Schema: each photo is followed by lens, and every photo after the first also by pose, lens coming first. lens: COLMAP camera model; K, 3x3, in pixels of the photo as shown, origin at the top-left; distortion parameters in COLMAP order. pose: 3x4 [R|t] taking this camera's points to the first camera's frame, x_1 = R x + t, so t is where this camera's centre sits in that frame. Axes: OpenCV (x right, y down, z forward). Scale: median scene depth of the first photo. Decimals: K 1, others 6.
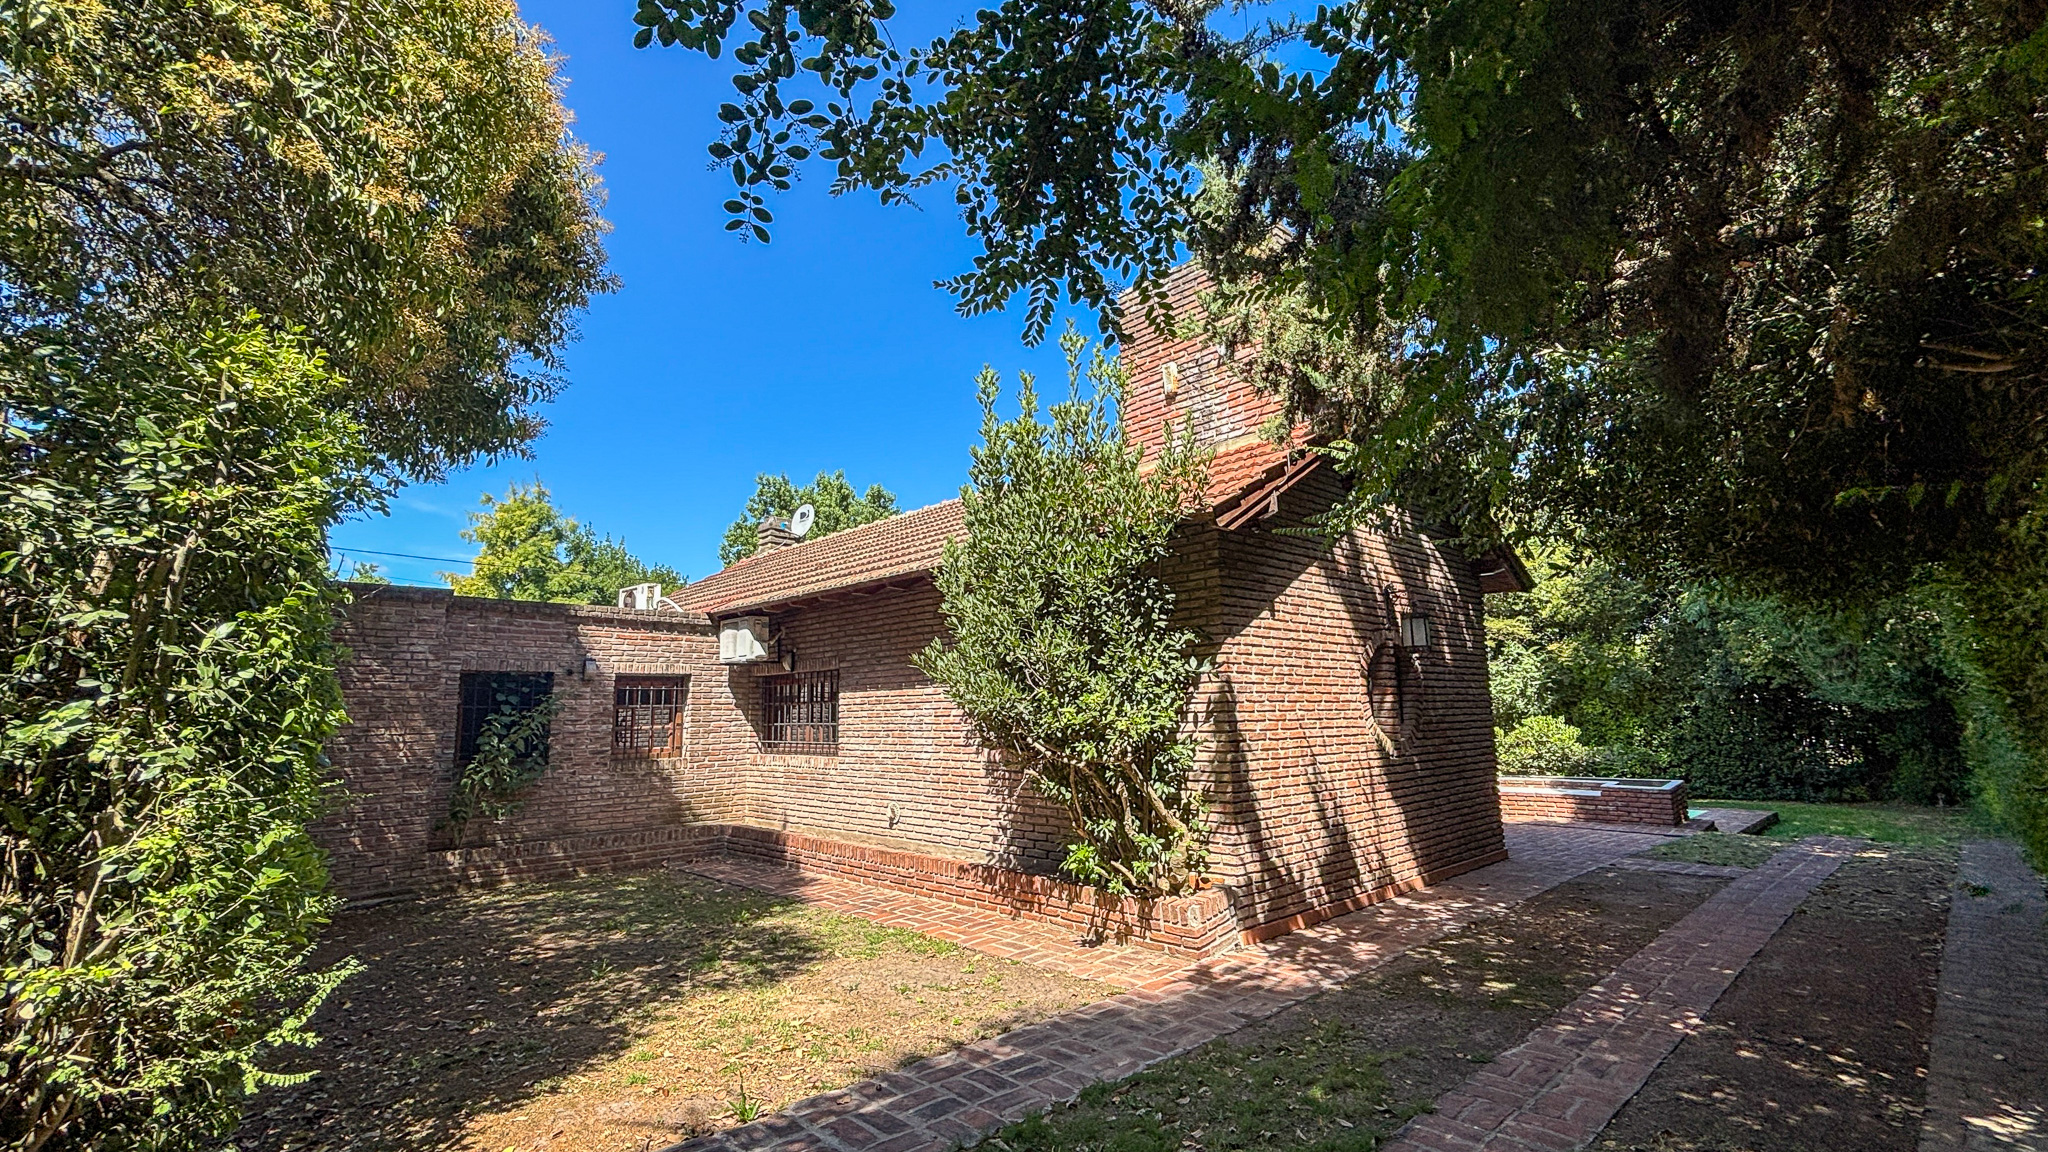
lens RADIAL K [[872.2, 0, 1034.6], [0, 872.2, 559.7], [0, 0, 1]] dist [-0.013517, 0.000515]
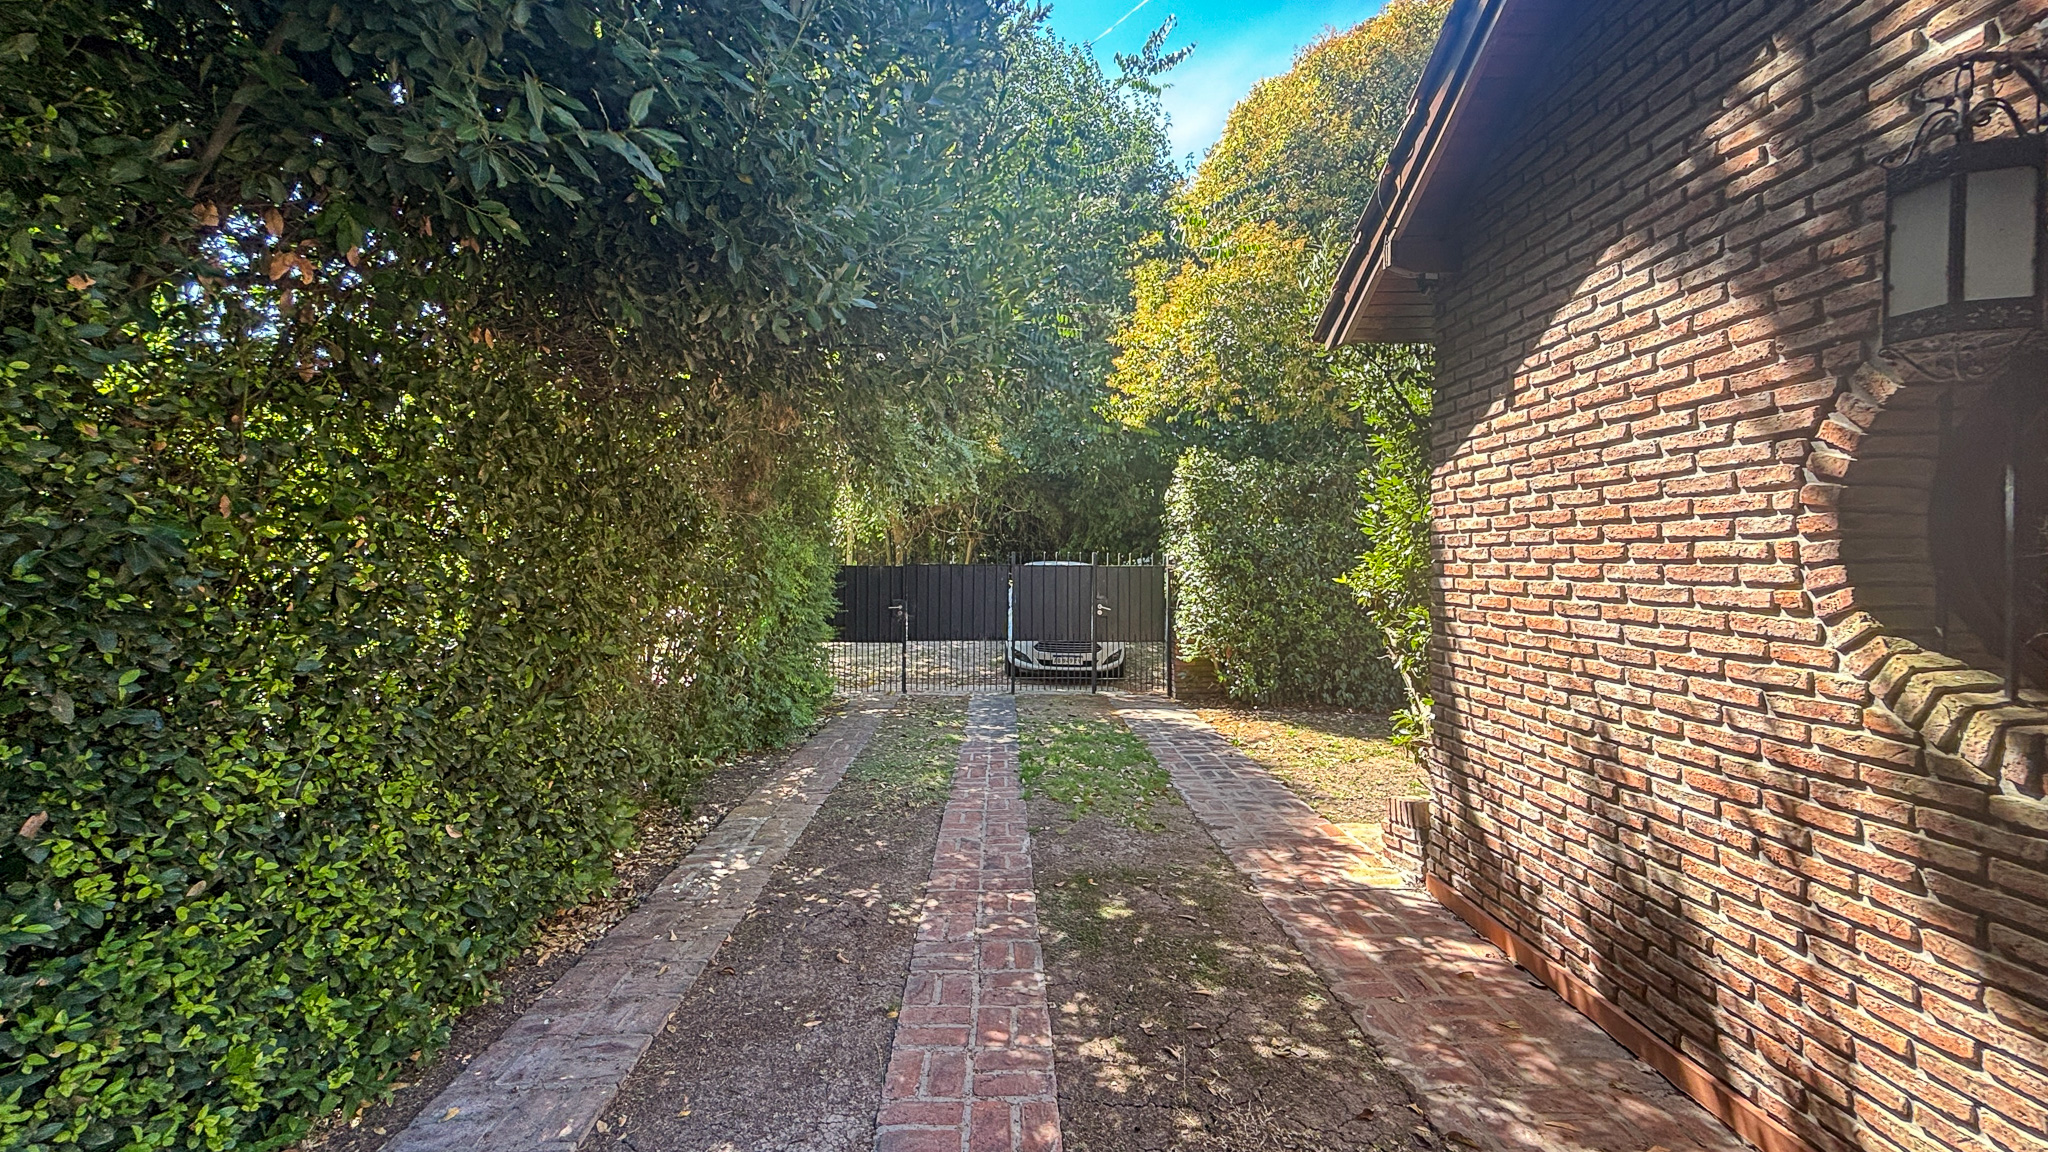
lens RADIAL K [[872.2, 0, 1030.8], [0, 872.2, 571.9], [0, 0, 1]] dist [-0.013517, 0.000515]
pose [[-0.656232, 0.018328, -0.754336, 0.940744], [0.134313, 0.986577, -0.092875, 0.190075], [0.742509, -0.162265, -0.649885, 1.191294]]
